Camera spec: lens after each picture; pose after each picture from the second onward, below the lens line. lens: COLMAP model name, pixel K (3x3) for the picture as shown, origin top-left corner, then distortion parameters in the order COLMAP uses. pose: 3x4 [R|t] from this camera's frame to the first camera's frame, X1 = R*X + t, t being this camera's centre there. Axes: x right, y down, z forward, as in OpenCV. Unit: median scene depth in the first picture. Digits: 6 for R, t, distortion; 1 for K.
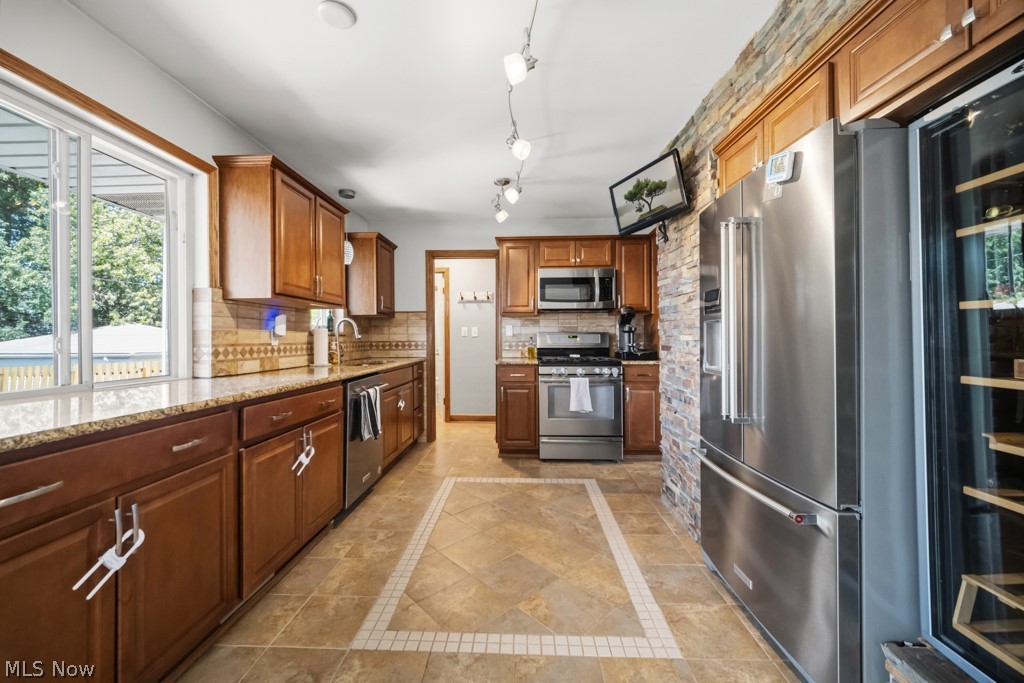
lens RADIAL K [[406.7, 0, 508.1], [0, 406.7, 336.1], [0, 0, 1]] dist [-0.003121, 0.000514]
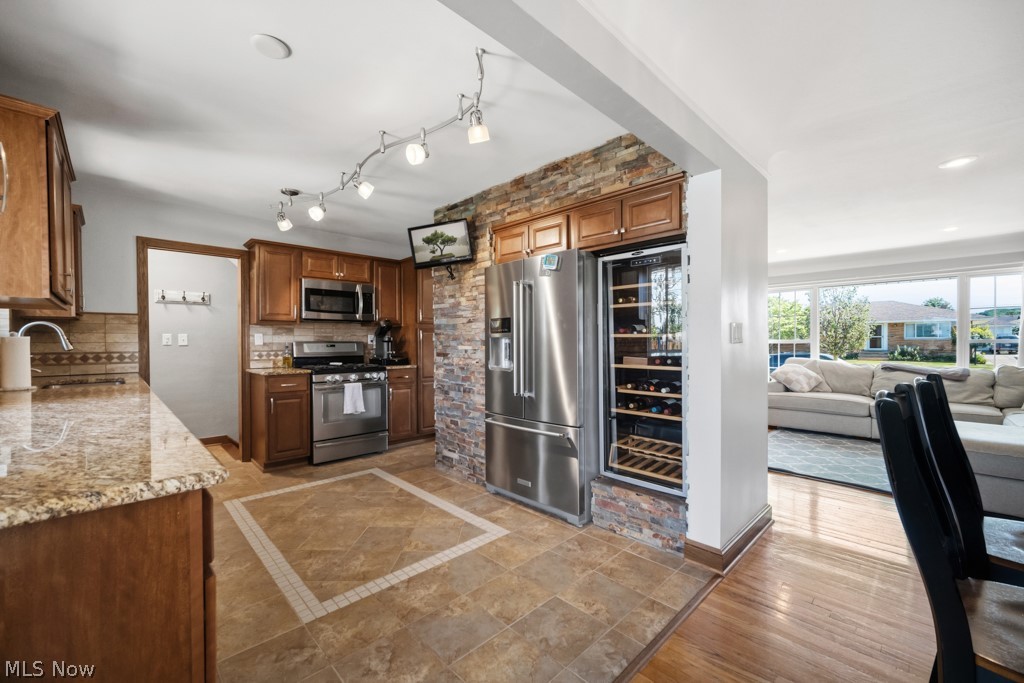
lens RADIAL K [[406.7, 0, 516.6], [0, 406.7, 344.7], [0, 0, 1]] dist [-0.003121, 0.000514]
pose [[0.685375, -0.001186, 0.728190, -0.390926], [-0.003161, 0.999984, 0.004603, -0.010150], [-0.728184, -0.005457, 0.685360, -0.101840]]
